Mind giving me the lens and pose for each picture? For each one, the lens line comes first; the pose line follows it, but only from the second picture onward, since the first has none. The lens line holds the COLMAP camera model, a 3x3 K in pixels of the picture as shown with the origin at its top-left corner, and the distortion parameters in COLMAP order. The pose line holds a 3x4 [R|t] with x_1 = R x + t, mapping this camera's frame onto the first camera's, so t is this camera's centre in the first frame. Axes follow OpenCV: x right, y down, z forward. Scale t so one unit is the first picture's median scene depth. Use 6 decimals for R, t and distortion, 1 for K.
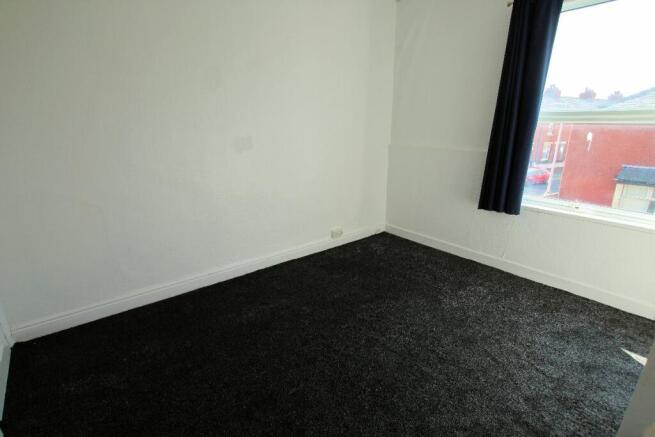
lens RADIAL K [[320.7, 0, 326.7], [0, 320.7, 219.3], [0, 0, 1]] dist [-0.011979, -0.000617]
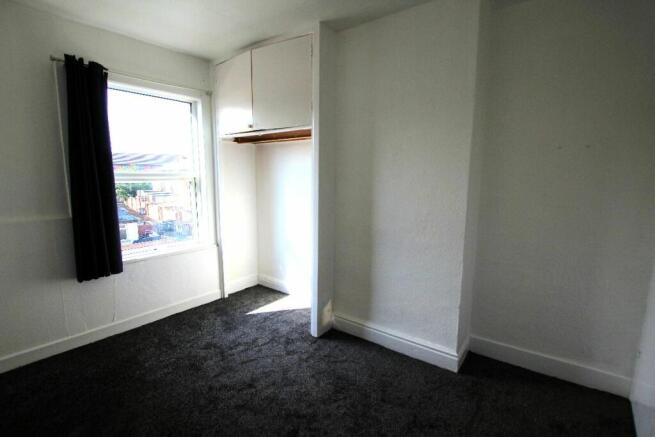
lens RADIAL K [[320.7, 0, 326.5], [0, 320.7, 221.6], [0, 0, 1]] dist [-0.011979, -0.000617]
pose [[-0.218893, -0.142087, 0.965348, -0.586436], [0.288883, 0.935550, 0.203206, -0.216151], [-0.932005, 0.323353, -0.163739, 0.618671]]
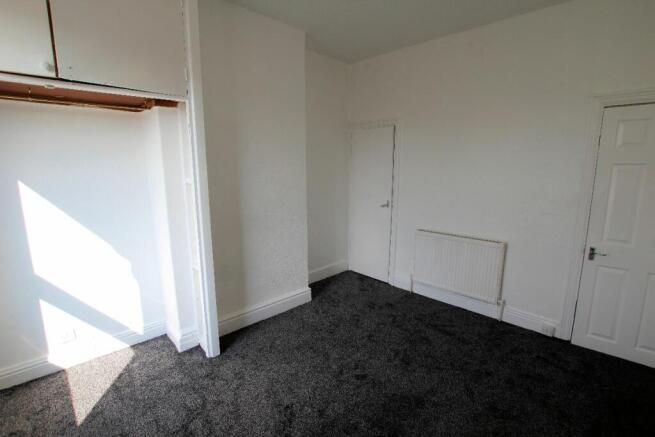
lens RADIAL K [[320.7, 0, 327.3], [0, 320.7, 216.5], [0, 0, 1]] dist [-0.011979, -0.000617]
pose [[-0.996510, 0.024406, -0.079828, 0.261781], [-0.013730, 0.895359, 0.445133, -0.426594], [0.082338, 0.444675, -0.891899, 1.345457]]
